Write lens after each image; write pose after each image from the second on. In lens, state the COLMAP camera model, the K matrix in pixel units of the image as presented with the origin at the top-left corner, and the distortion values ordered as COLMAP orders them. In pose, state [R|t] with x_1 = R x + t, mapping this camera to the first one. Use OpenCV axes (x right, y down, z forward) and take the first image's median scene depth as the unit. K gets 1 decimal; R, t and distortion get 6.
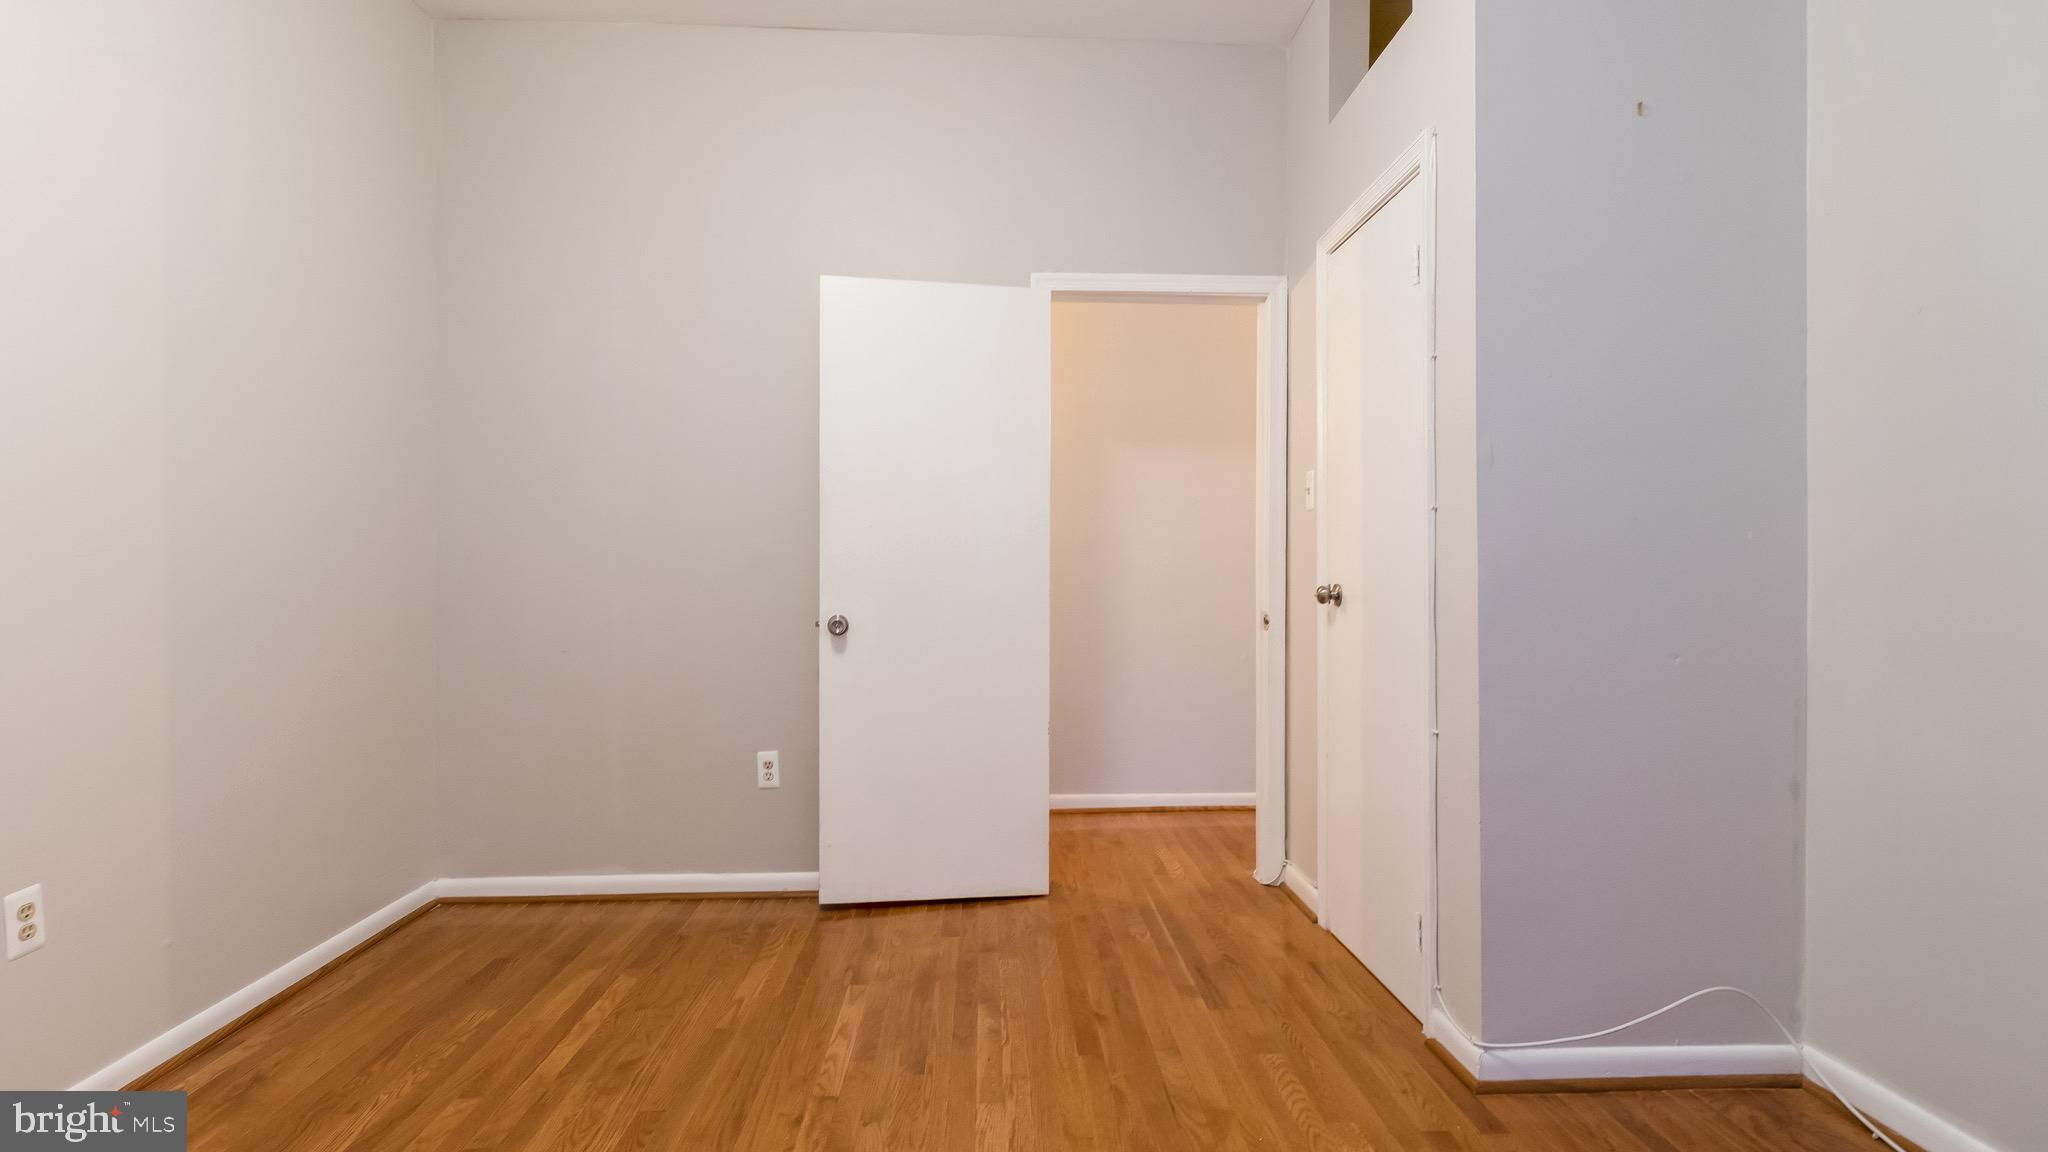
lens RADIAL K [[937.2, 0, 1022.6], [0, 937.2, 573.9], [0, 0, 1]] dist [-0.001740, 0.000137]
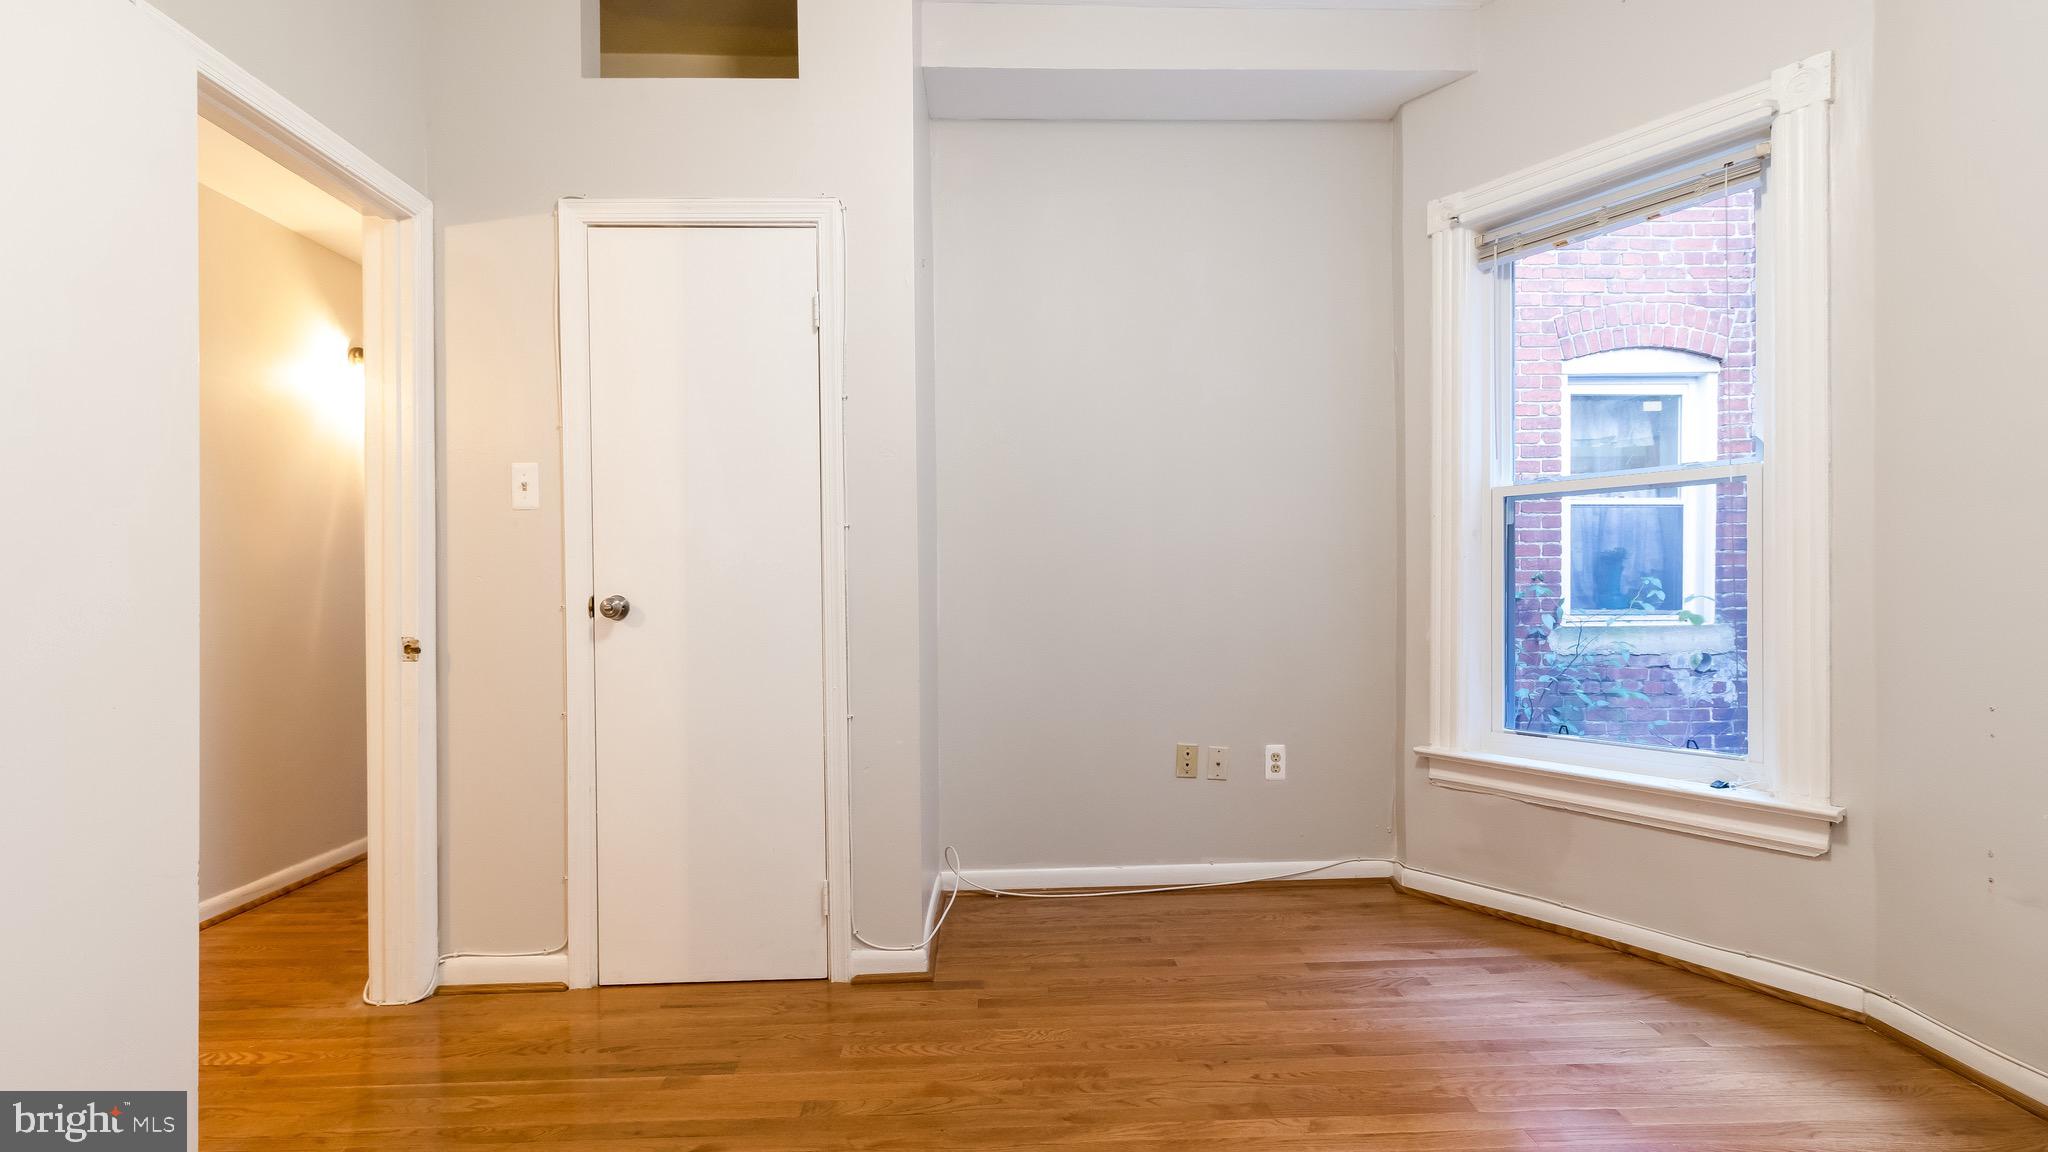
lens RADIAL K [[937.2, 0, 1021.3], [0, 937.2, 586.6], [0, 0, 1]] dist [-0.001740, 0.000137]
pose [[0.015468, 0.004157, 0.999872, -0.628937], [0.013127, 0.999904, -0.004360, 0.012615], [-0.999794, 0.013193, 0.015412, 0.654030]]
